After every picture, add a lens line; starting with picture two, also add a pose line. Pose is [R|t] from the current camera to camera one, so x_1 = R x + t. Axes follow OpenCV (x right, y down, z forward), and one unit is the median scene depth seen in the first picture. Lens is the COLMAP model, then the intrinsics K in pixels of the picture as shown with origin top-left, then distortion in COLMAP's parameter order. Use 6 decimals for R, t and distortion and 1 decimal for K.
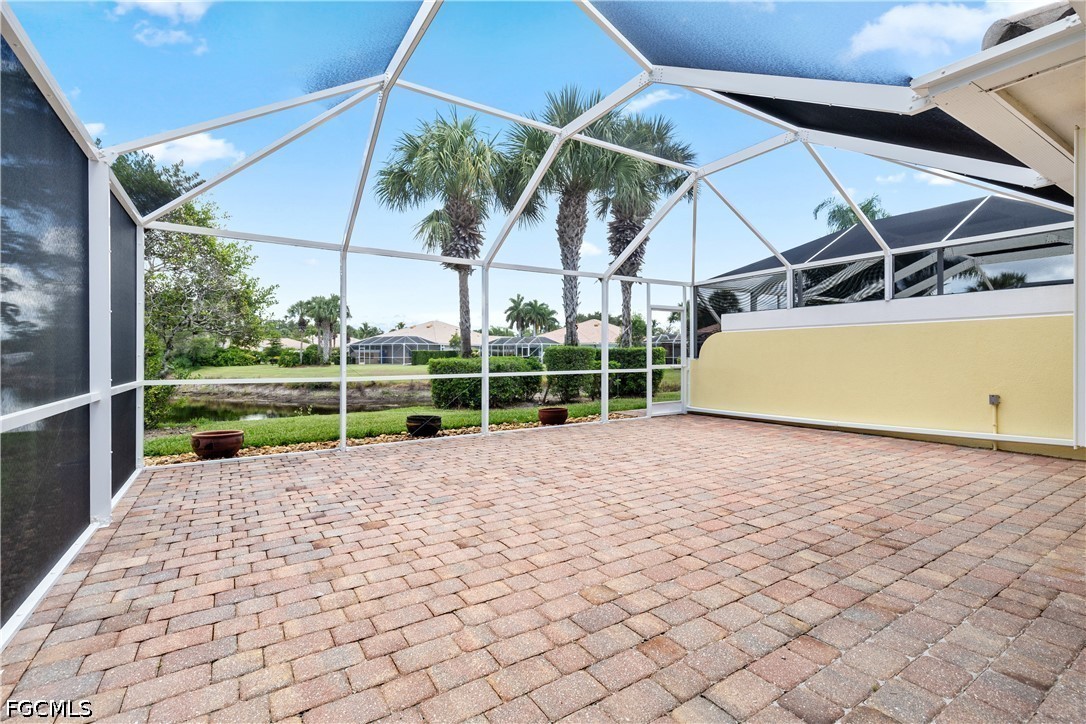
lens RADIAL K [[490.1, 0, 552.9], [0, 490.1, 351.3], [0, 0, 1]] dist [0.005726, 0.000224]
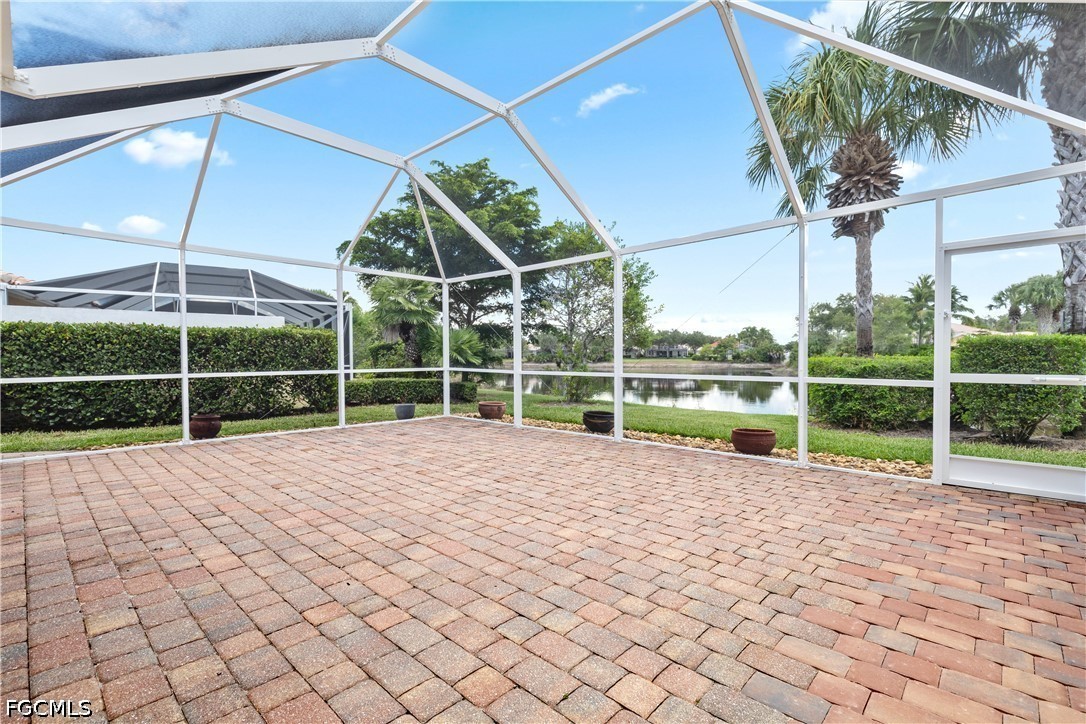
lens RADIAL K [[476.7, 0, 543.0], [0, 476.7, 362.0], [0, 0, 1]] dist [0.003037, 0.000011]
pose [[0.239943, 0.010575, -0.970729, 0.419432], [0.015292, 0.999775, 0.014671, 0.003772], [0.970667, -0.018364, 0.239727, 0.385480]]
